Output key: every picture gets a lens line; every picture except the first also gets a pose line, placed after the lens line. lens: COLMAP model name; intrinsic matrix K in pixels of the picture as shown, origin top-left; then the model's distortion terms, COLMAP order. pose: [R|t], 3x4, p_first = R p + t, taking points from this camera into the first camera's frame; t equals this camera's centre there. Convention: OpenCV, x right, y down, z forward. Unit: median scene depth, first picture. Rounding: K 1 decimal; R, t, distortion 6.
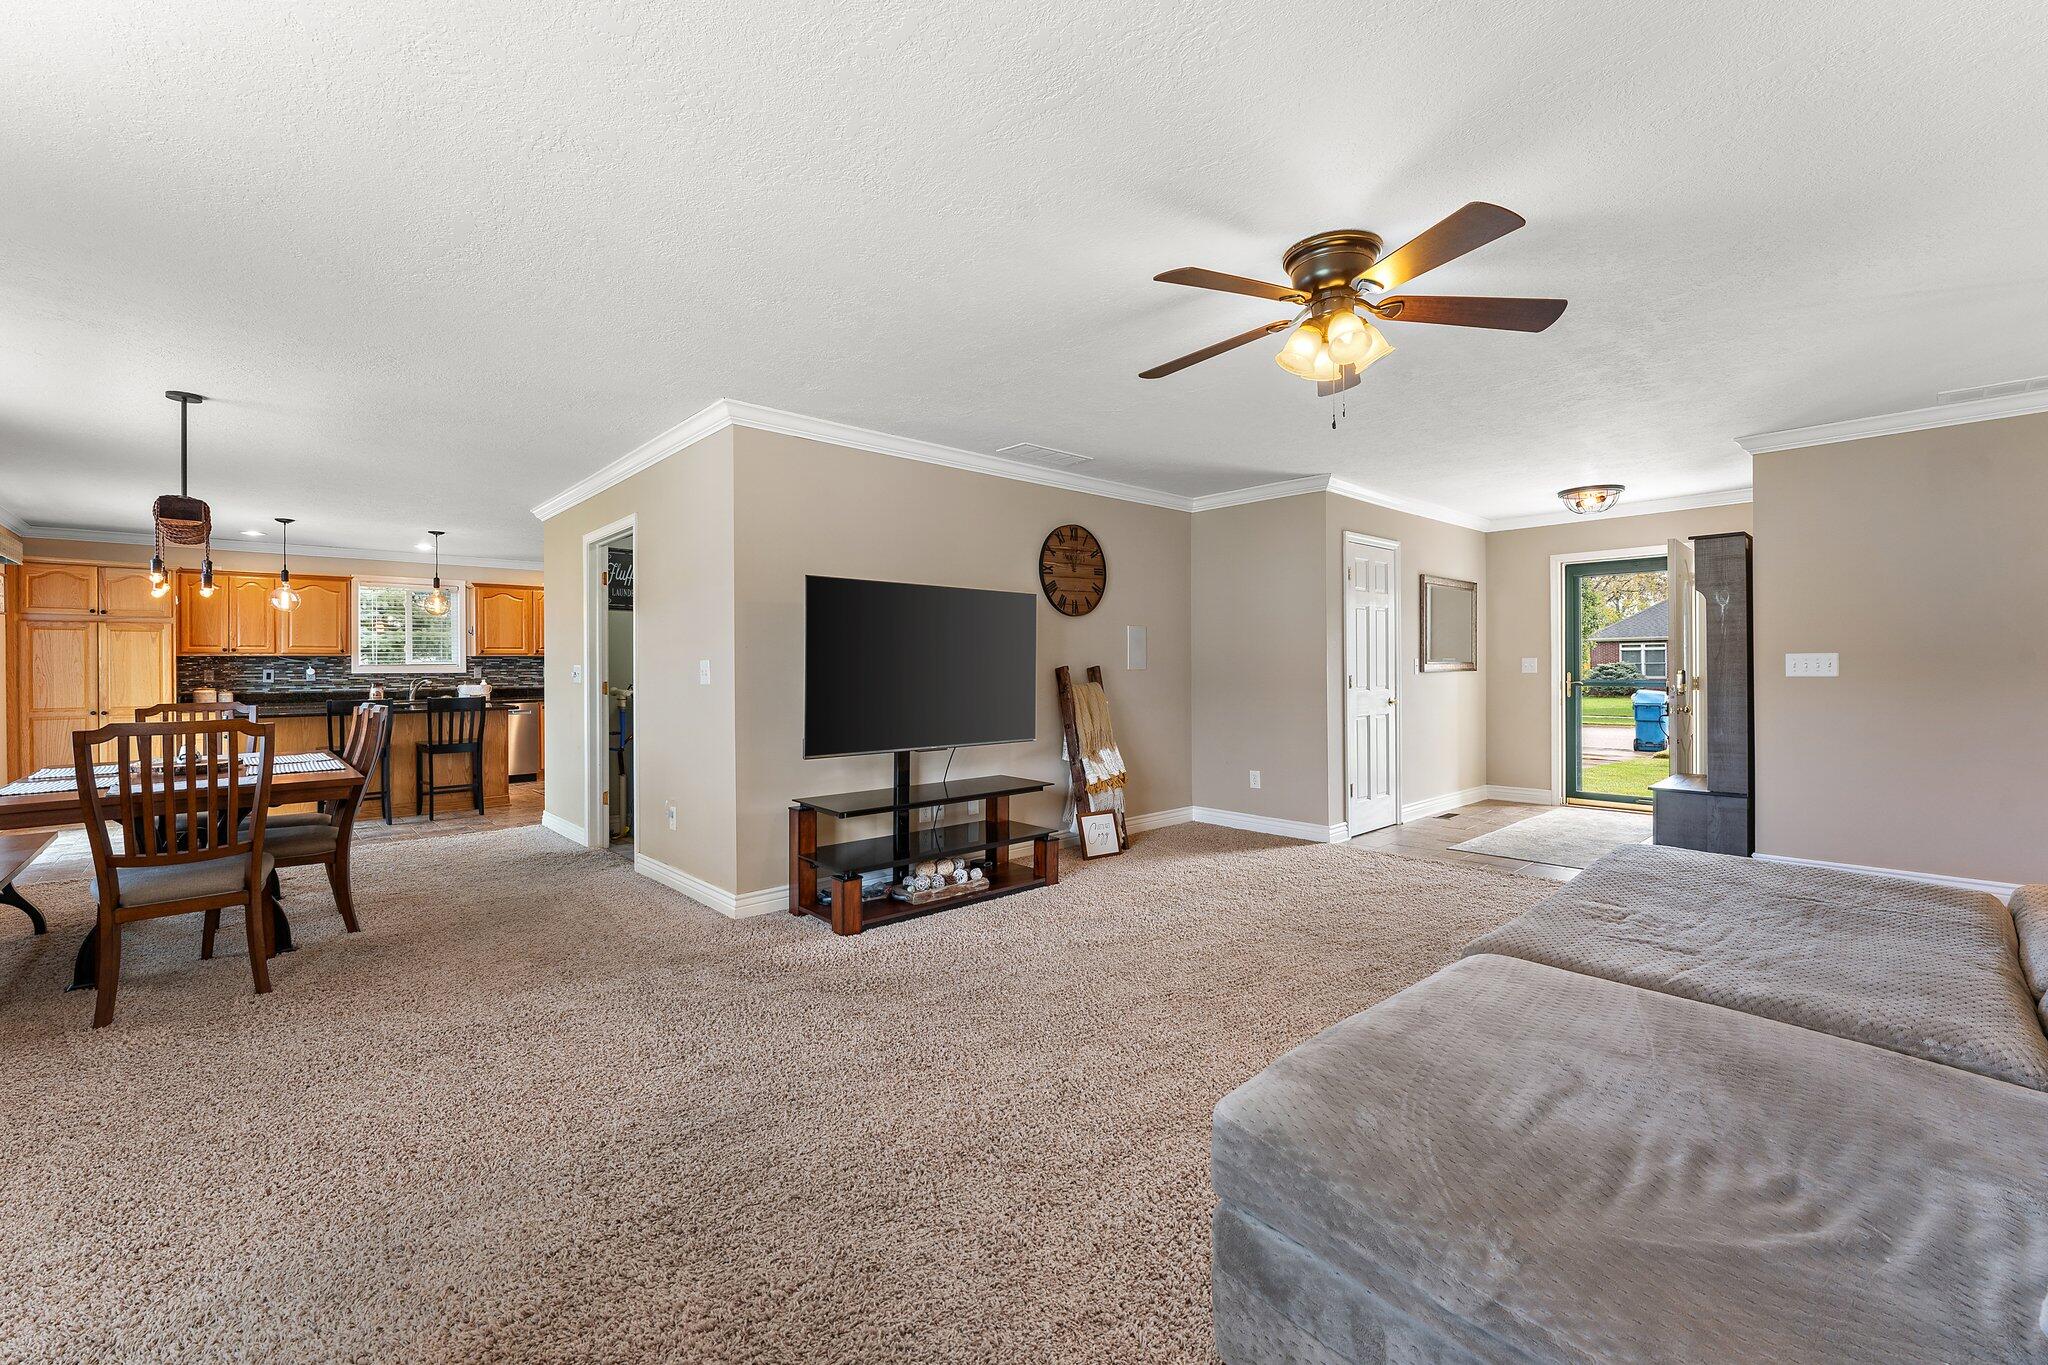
lens RADIAL K [[854.7, 0, 1015.4], [0, 854.7, 664.8], [0, 0, 1]] dist [-0.010881, 0.004574]
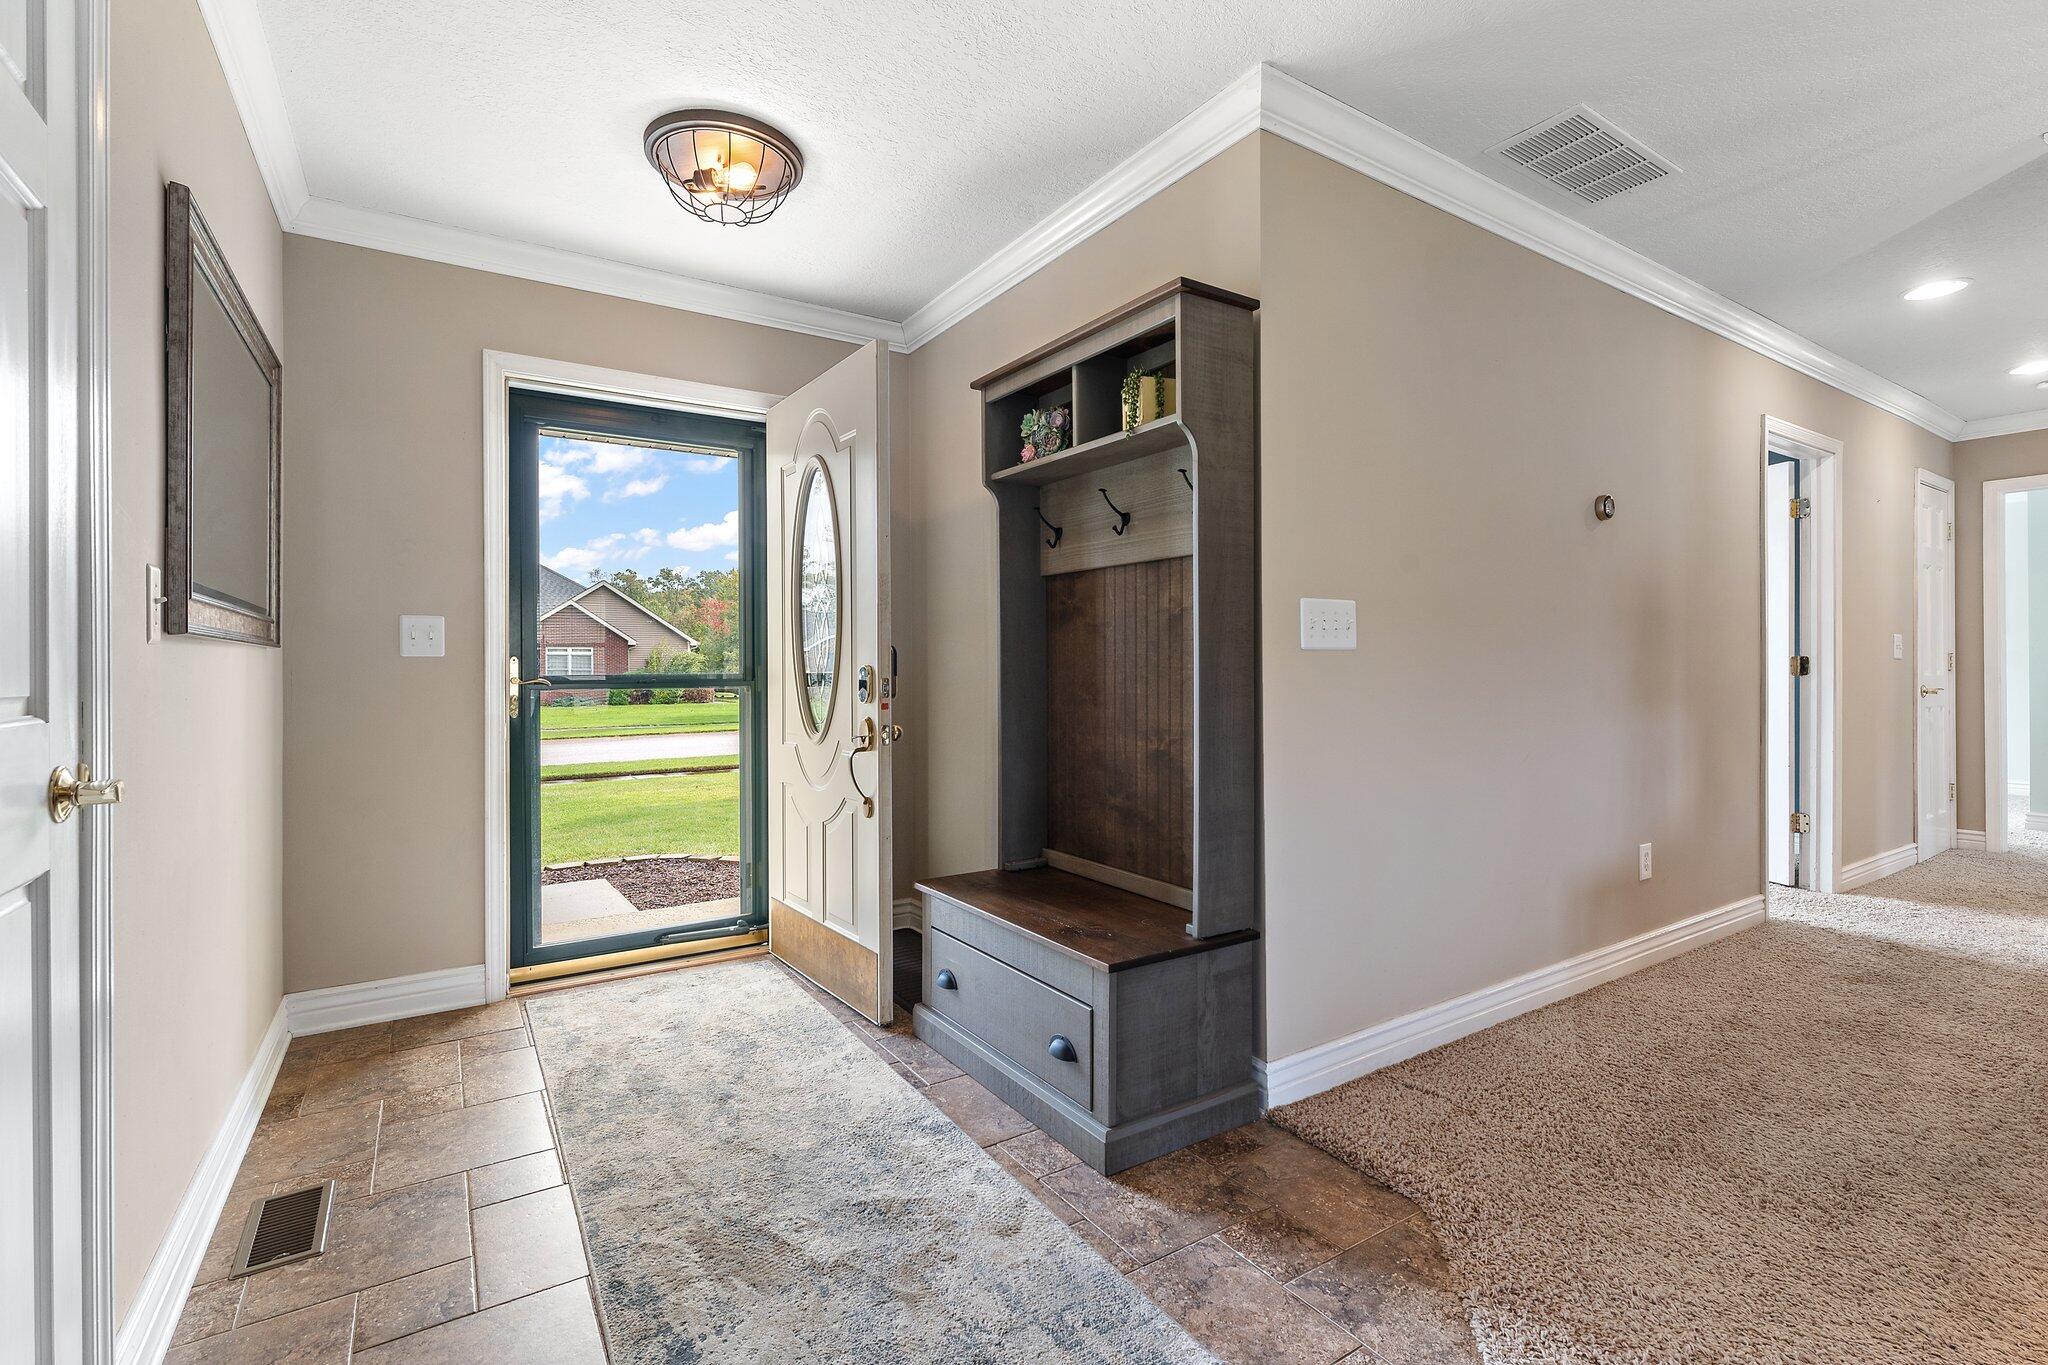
lens RADIAL K [[927.0, 0, 1027.7], [0, 927.0, 672.1], [0, 0, 1]] dist [-0.001472, -0.000273]
pose [[0.167287, 0.004541, 0.985898, 0.308376], [-0.000422, 0.999990, -0.004534, 0.021472], [-0.985908, 0.000343, 0.167288, 0.818929]]
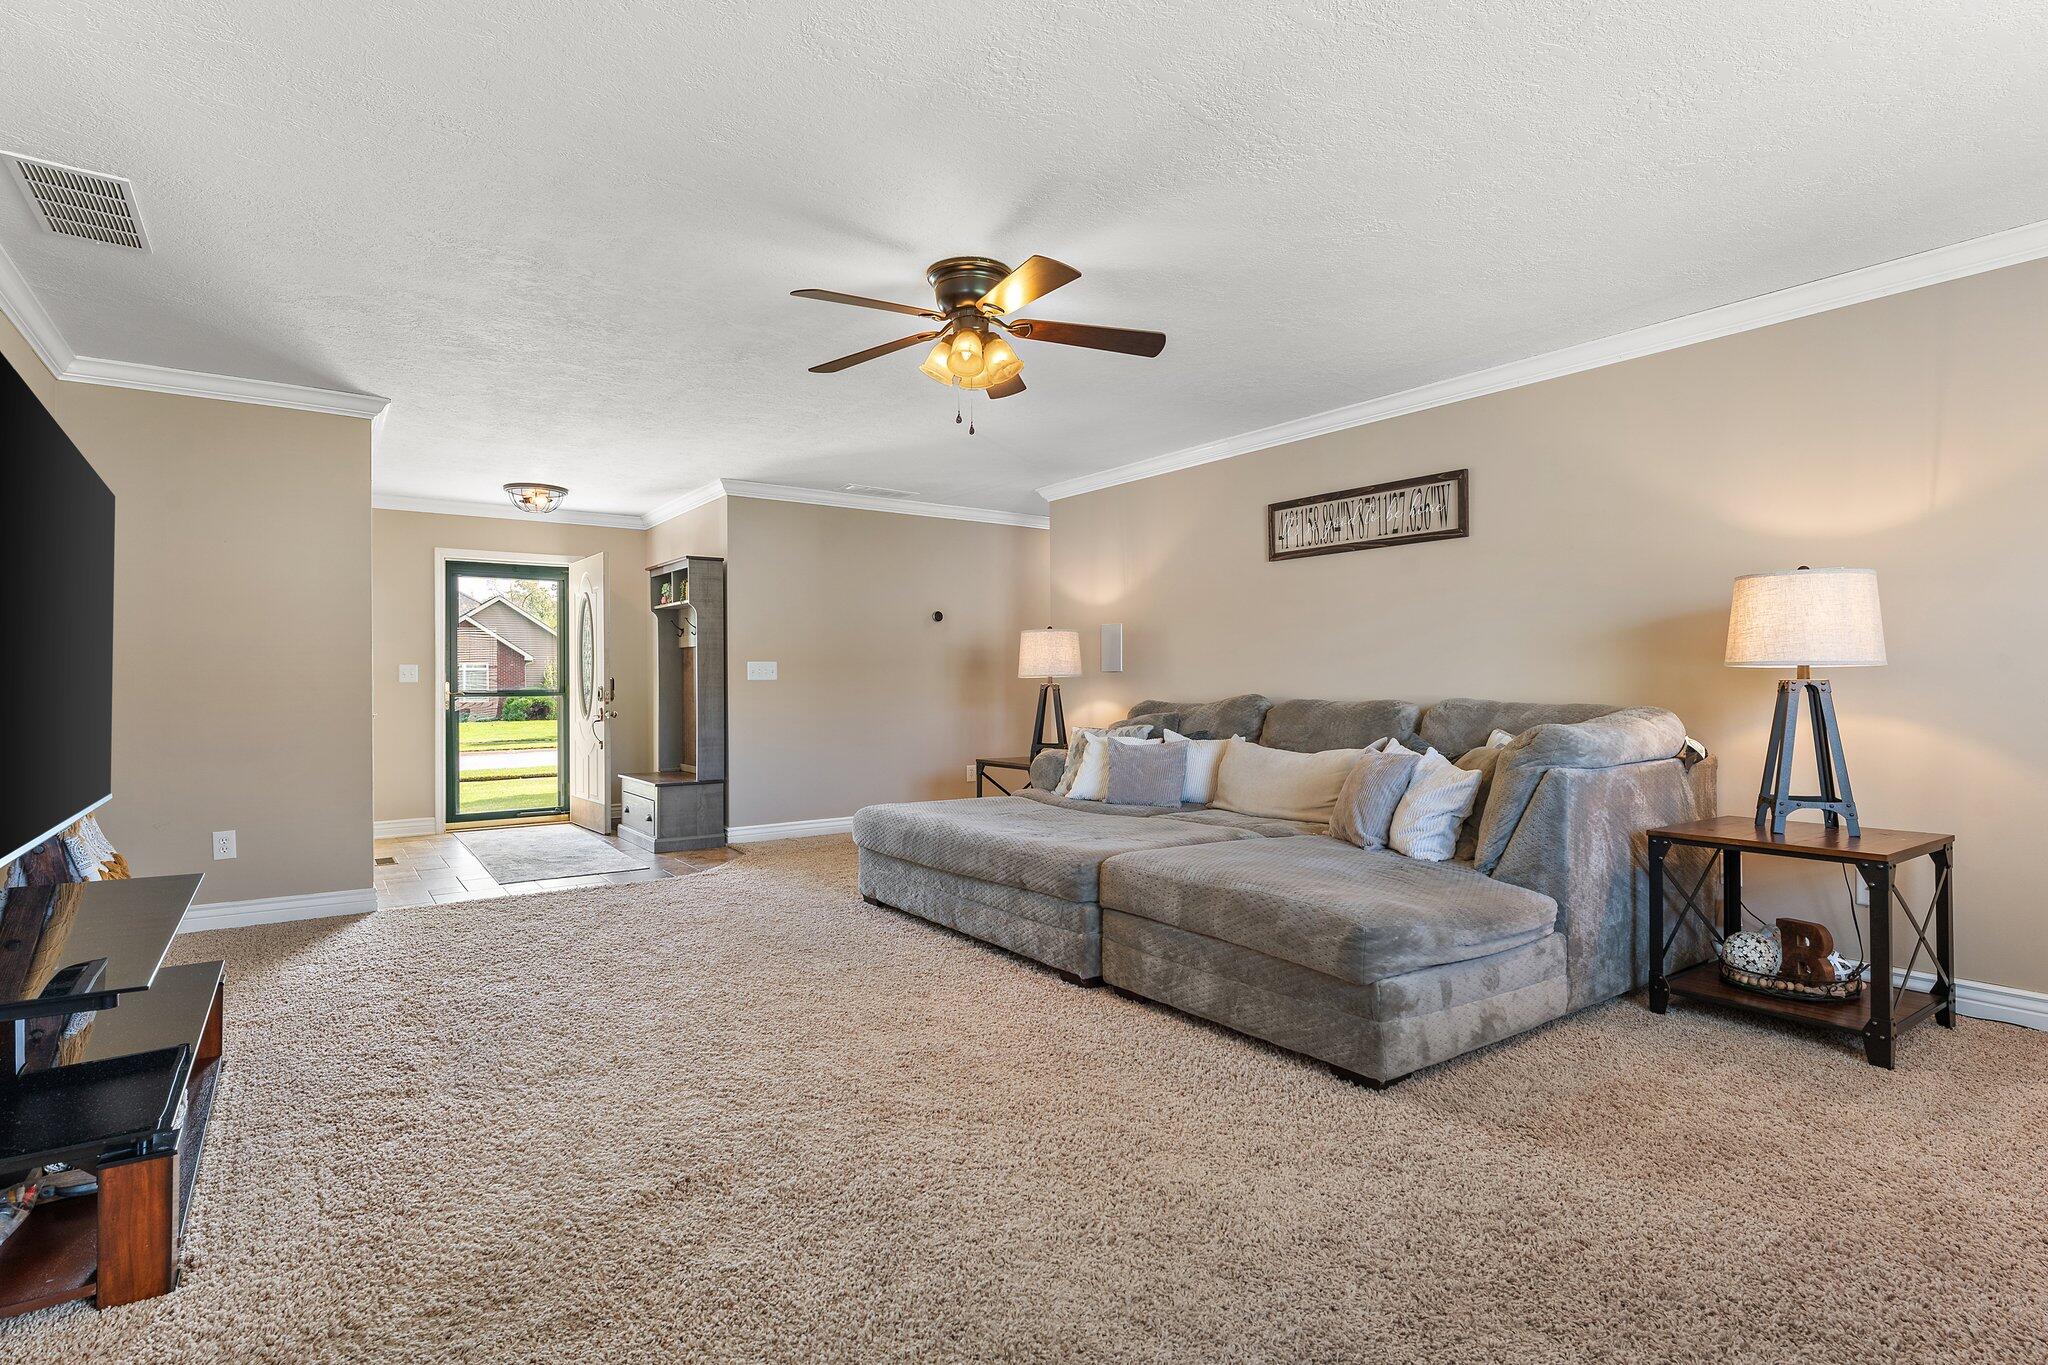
lens RADIAL K [[1003.5, 0, 1024.0], [0, 1003.5, 682.5], [0, 0, 1]] dist [-0.001141, -0.000354]
pose [[0.115624, 0.007790, 0.993263, -0.383607], [0.001380, 0.999967, -0.008003, 0.022236], [-0.993292, 0.002296, 0.115609, 0.333644]]
